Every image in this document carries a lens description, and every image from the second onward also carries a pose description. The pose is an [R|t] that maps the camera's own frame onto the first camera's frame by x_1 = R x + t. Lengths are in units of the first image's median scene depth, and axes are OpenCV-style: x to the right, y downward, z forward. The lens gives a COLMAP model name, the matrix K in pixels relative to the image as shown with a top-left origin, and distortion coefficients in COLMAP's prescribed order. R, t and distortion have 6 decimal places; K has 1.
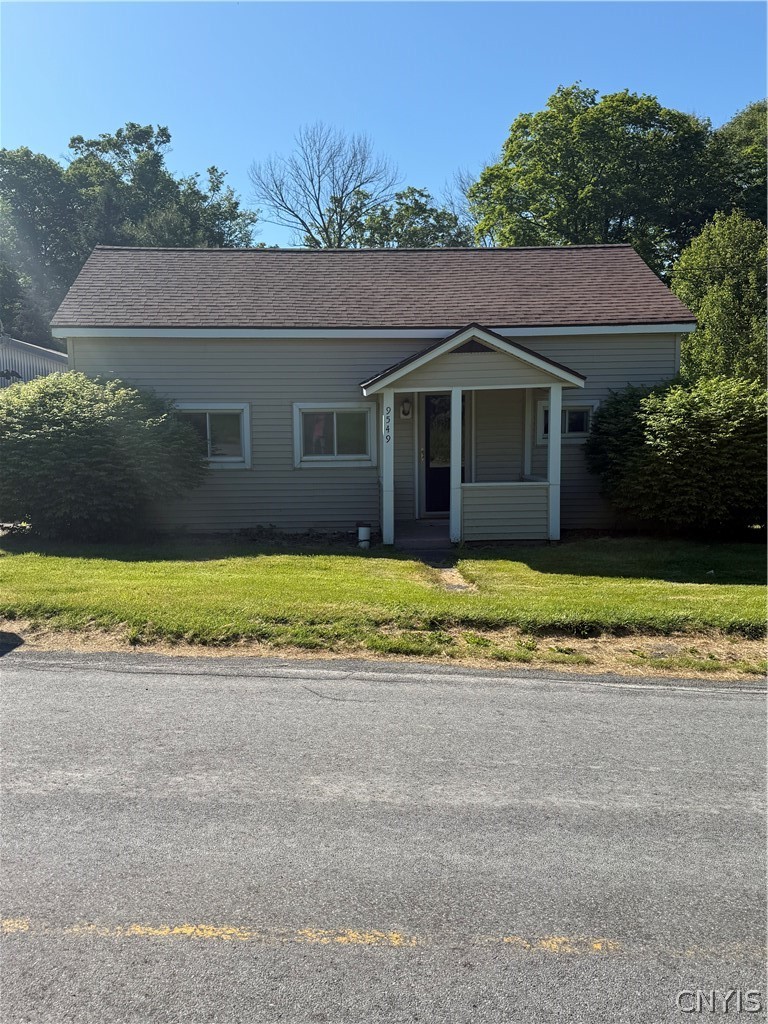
lens RADIAL K [[972.7, 0, 382.5], [0, 972.7, 512.1], [0, 0, 1]] dist [0.041758, 0.000000]
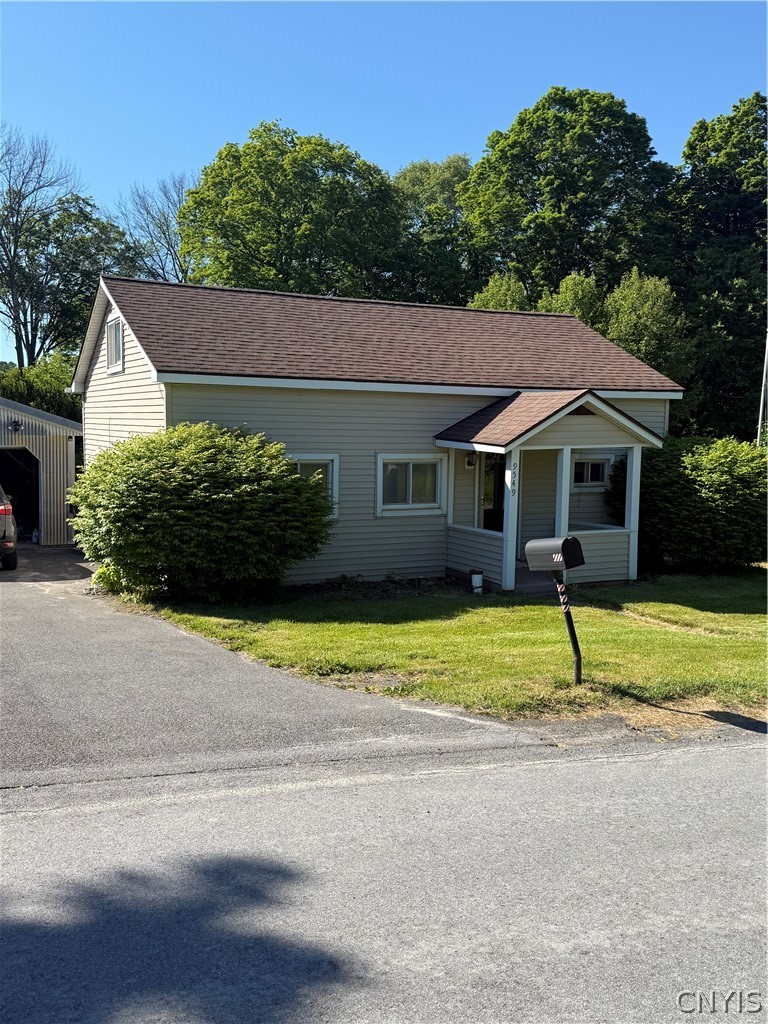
lens RADIAL K [[972.7, 0, 380.6], [0, 972.7, 513.4], [0, 0, 1]] dist [0.041758, 0.000000]
pose [[0.906575, -0.013902, 0.421817, -0.514746], [0.019122, 0.999784, -0.008145, -0.040734], [-0.421612, 0.015450, 0.906645, 0.073087]]
